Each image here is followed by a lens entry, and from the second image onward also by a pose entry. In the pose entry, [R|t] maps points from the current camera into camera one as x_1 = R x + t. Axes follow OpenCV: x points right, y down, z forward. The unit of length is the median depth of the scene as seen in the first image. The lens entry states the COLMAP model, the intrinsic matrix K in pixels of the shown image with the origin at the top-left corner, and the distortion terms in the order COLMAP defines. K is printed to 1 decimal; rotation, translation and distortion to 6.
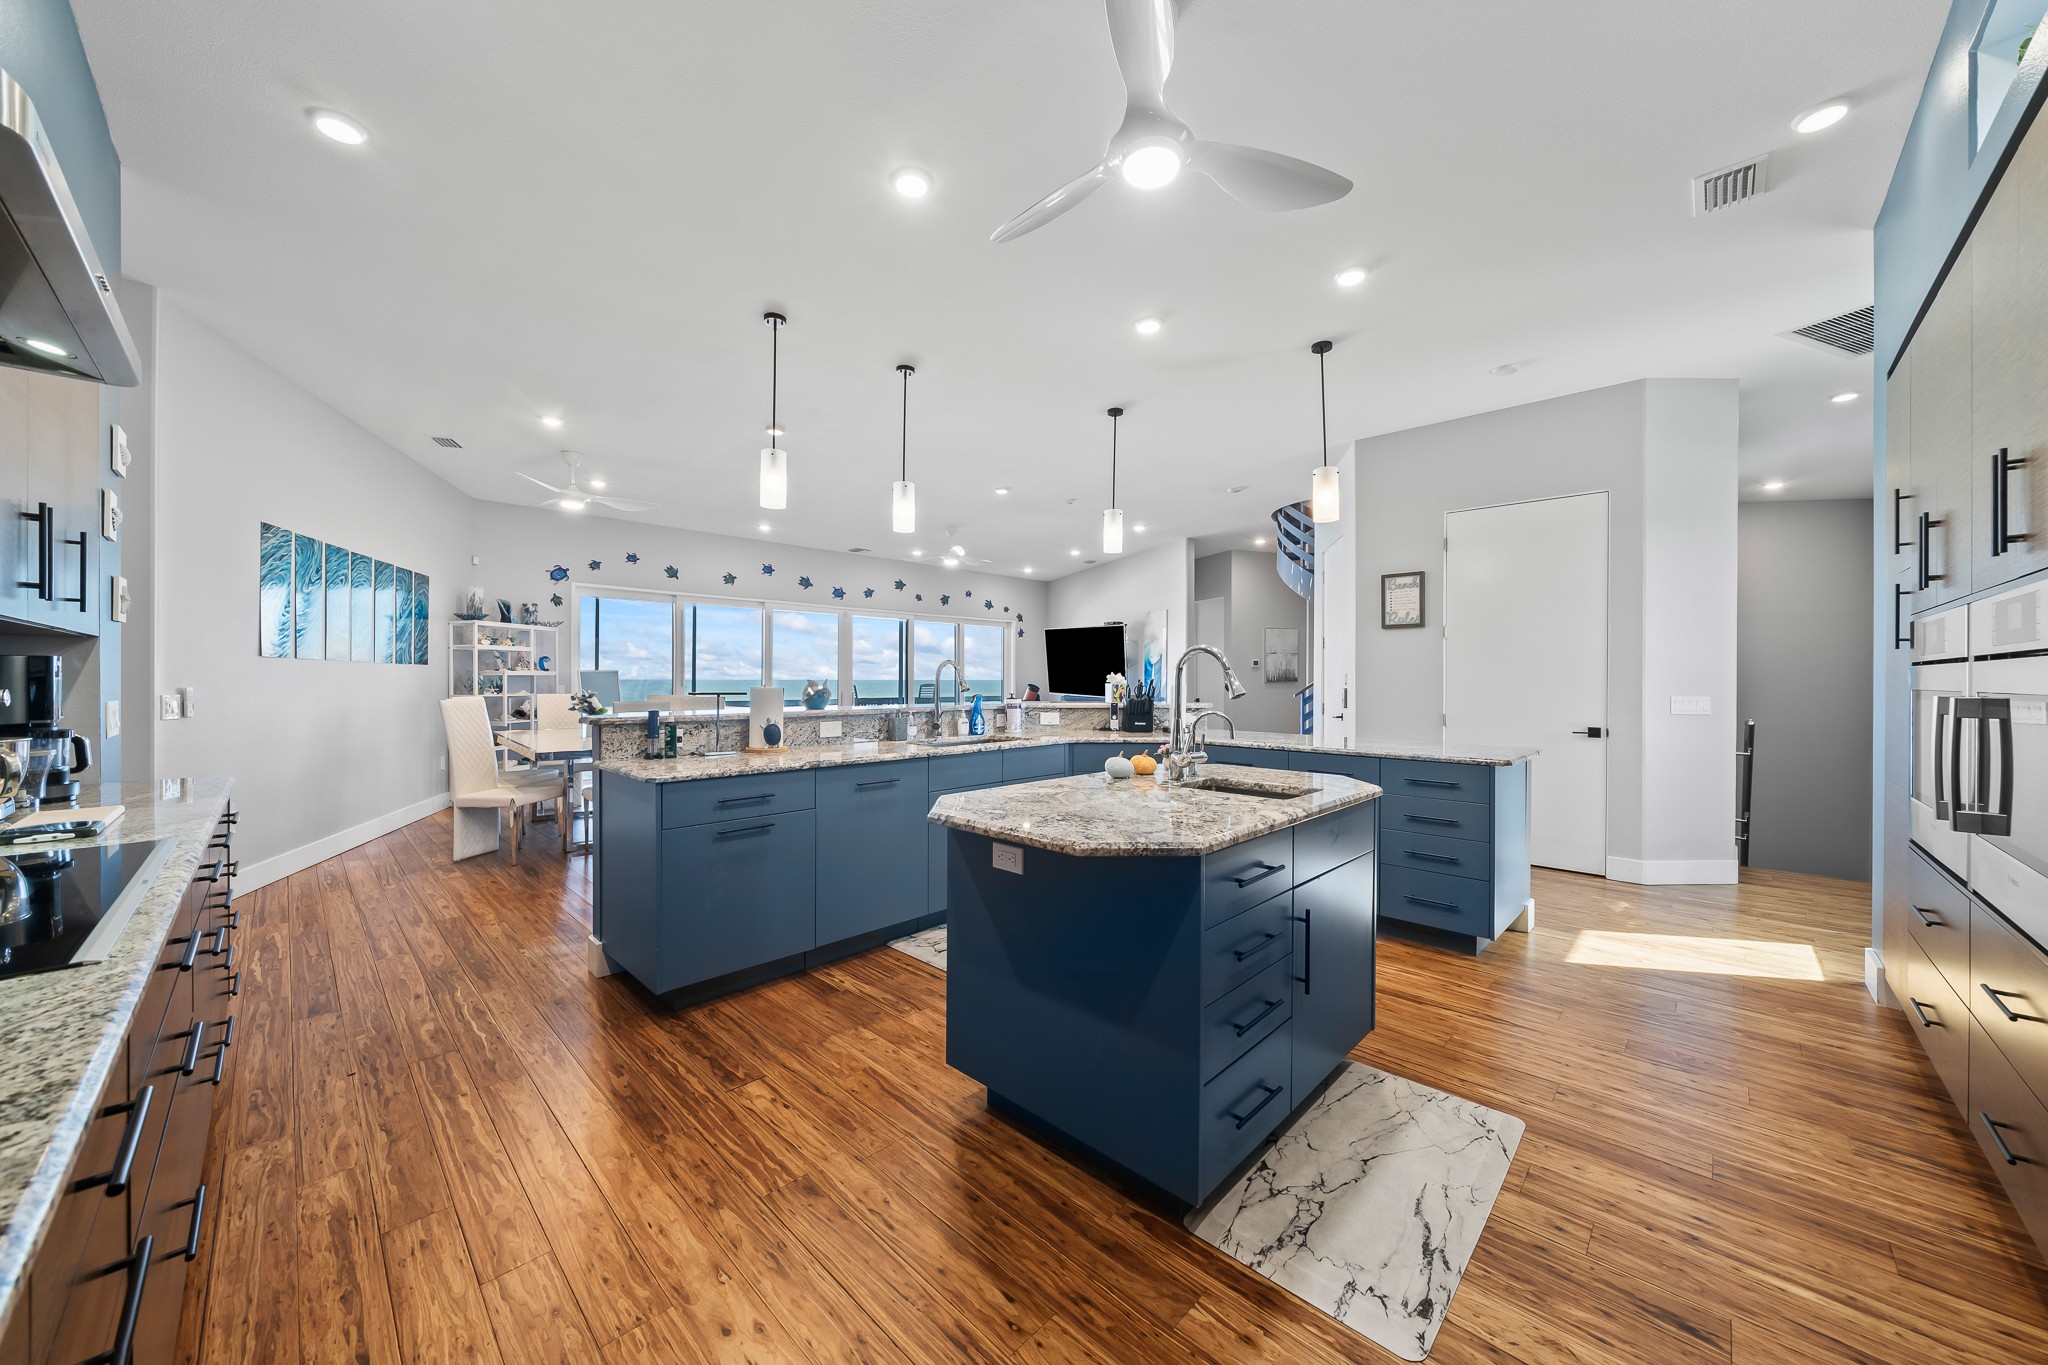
lens RADIAL K [[724.2, 0, 1029.3], [0, 724.2, 679.5], [0, 0, 1]] dist [-0.004996, -0.000039]
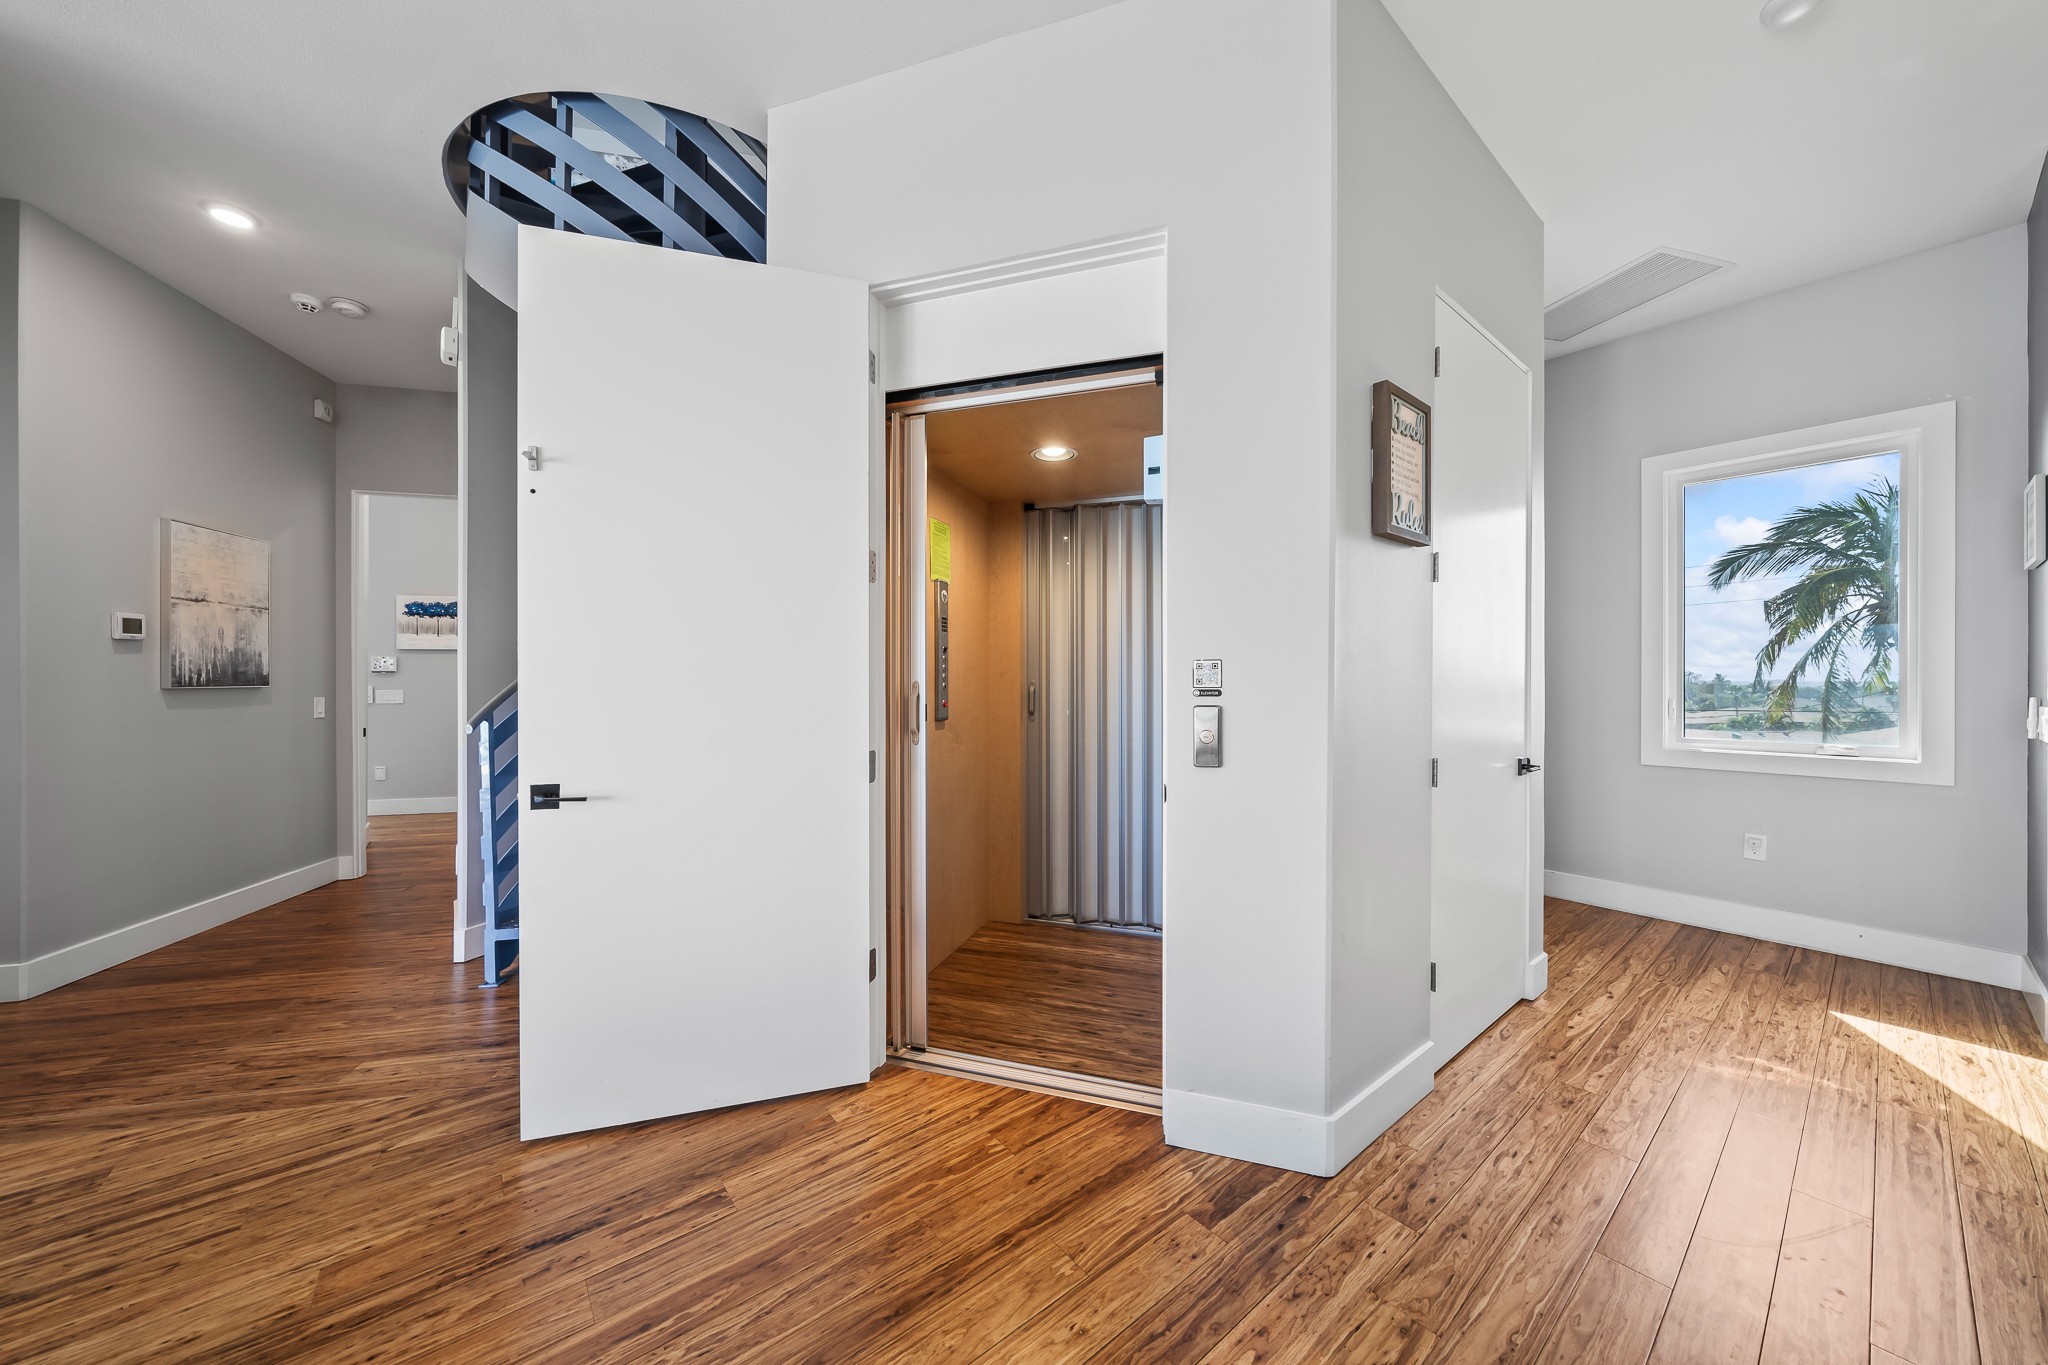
lens RADIAL K [[702.9, 0, 1028.2], [0, 702.9, 681.8], [0, 0, 1]] dist [-0.005222, 0.000085]
pose [[0.123809, -0.003561, 0.992300, 0.147422], [-0.000455, 0.999993, 0.003646, -0.000928], [-0.992306, -0.000903, 0.123806, 1.291854]]
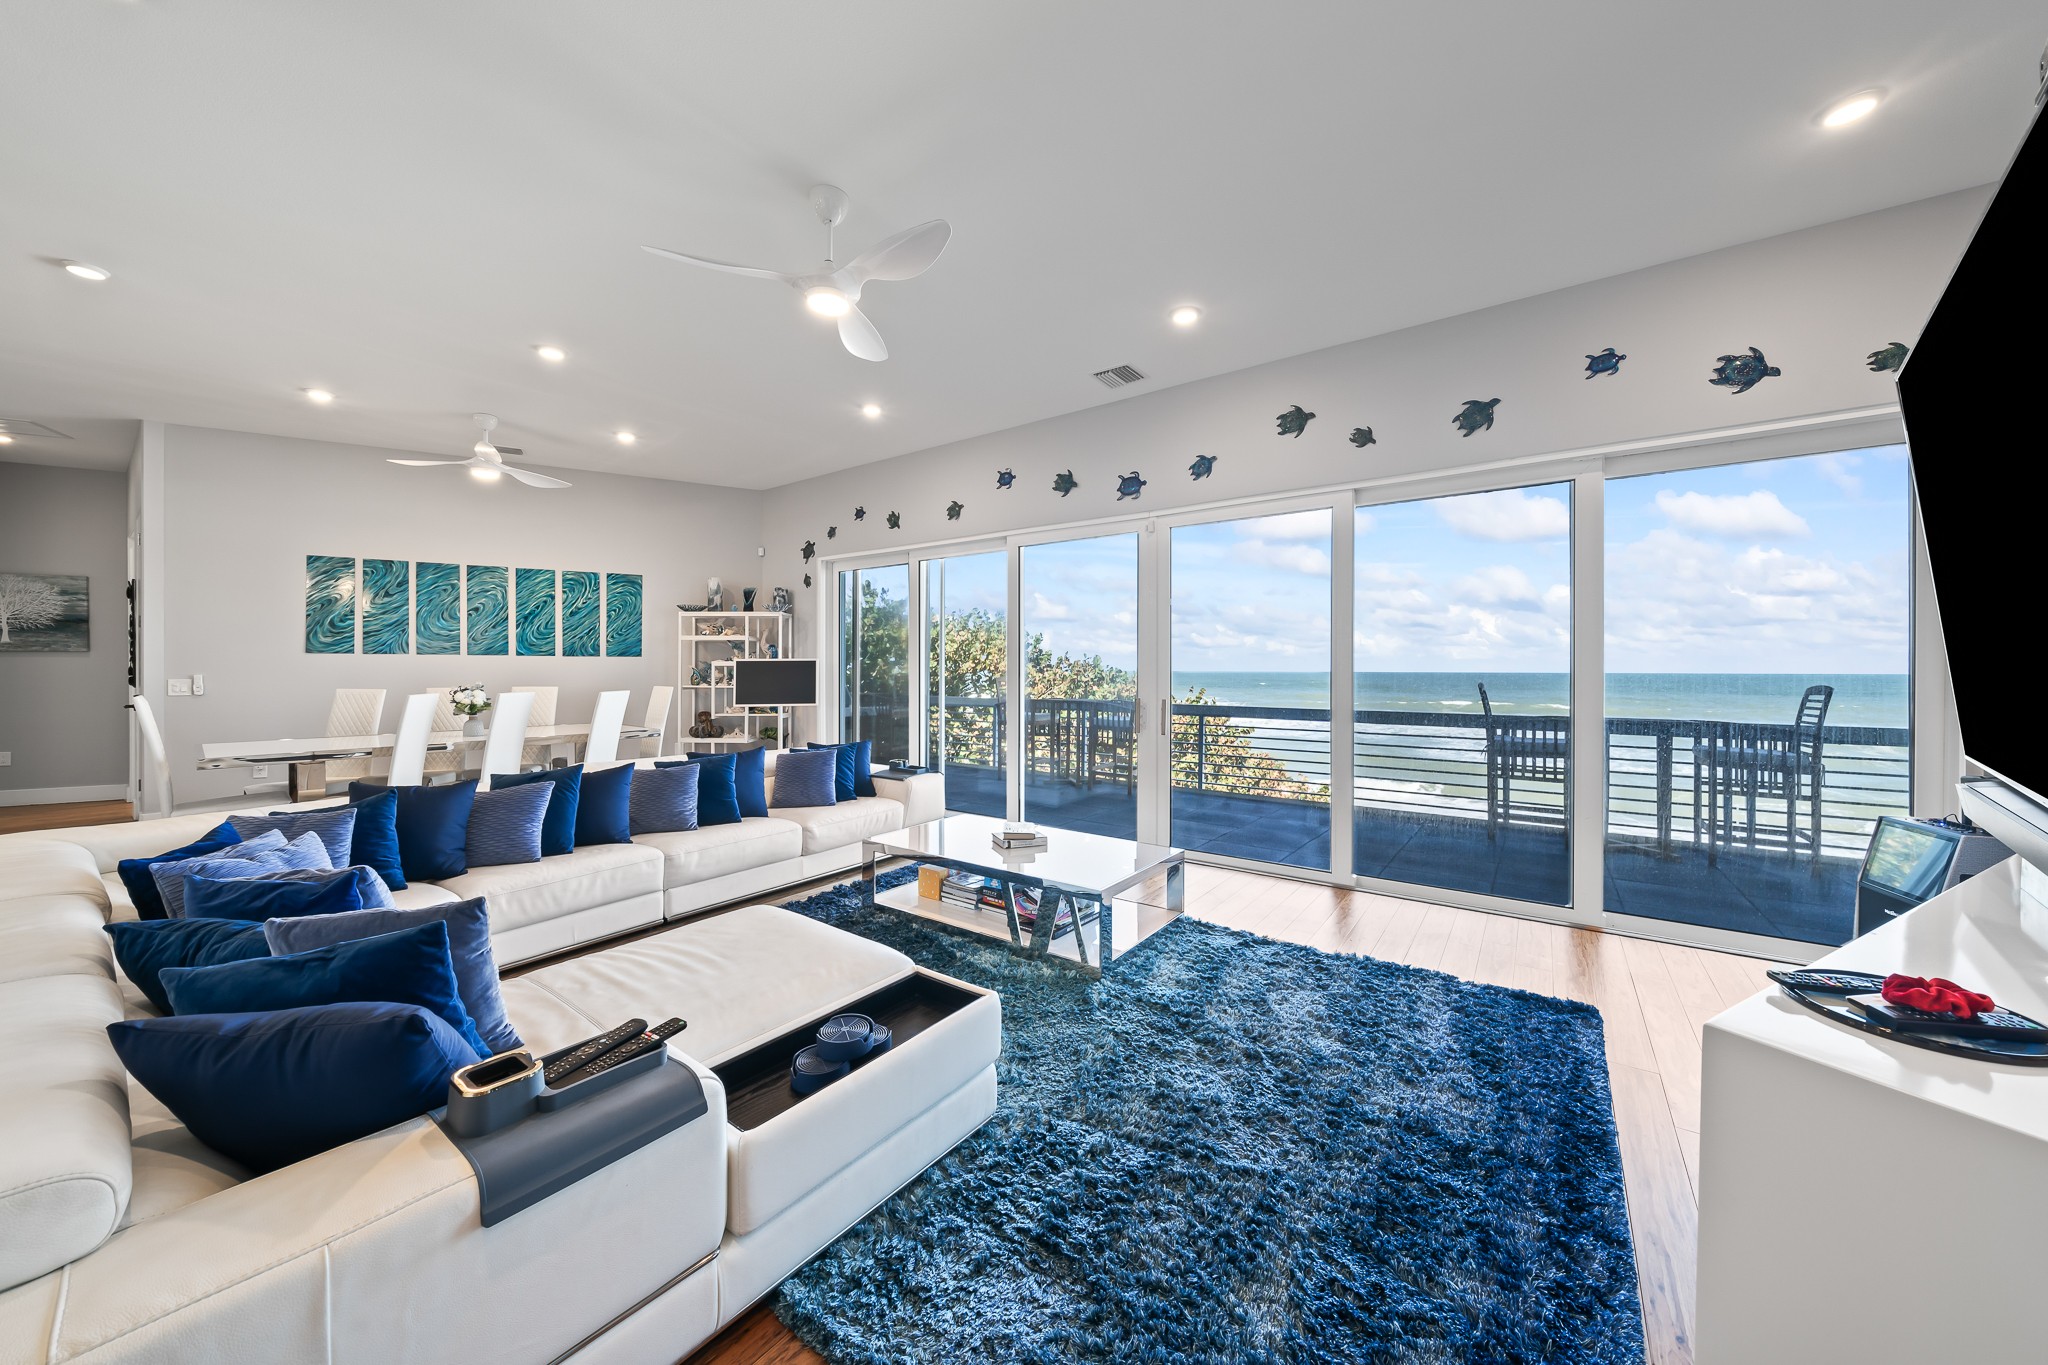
lens RADIAL K [[706.7, 0, 1029.5], [0, 706.7, 677.2], [0, 0, 1]] dist [-0.009344, -0.000001]
pose [[0.130794, 0.007469, -0.991381, 0.402219], [-0.002439, 0.999971, 0.007212, 0.001477], [0.991407, 0.001475, 0.130808, 1.958579]]
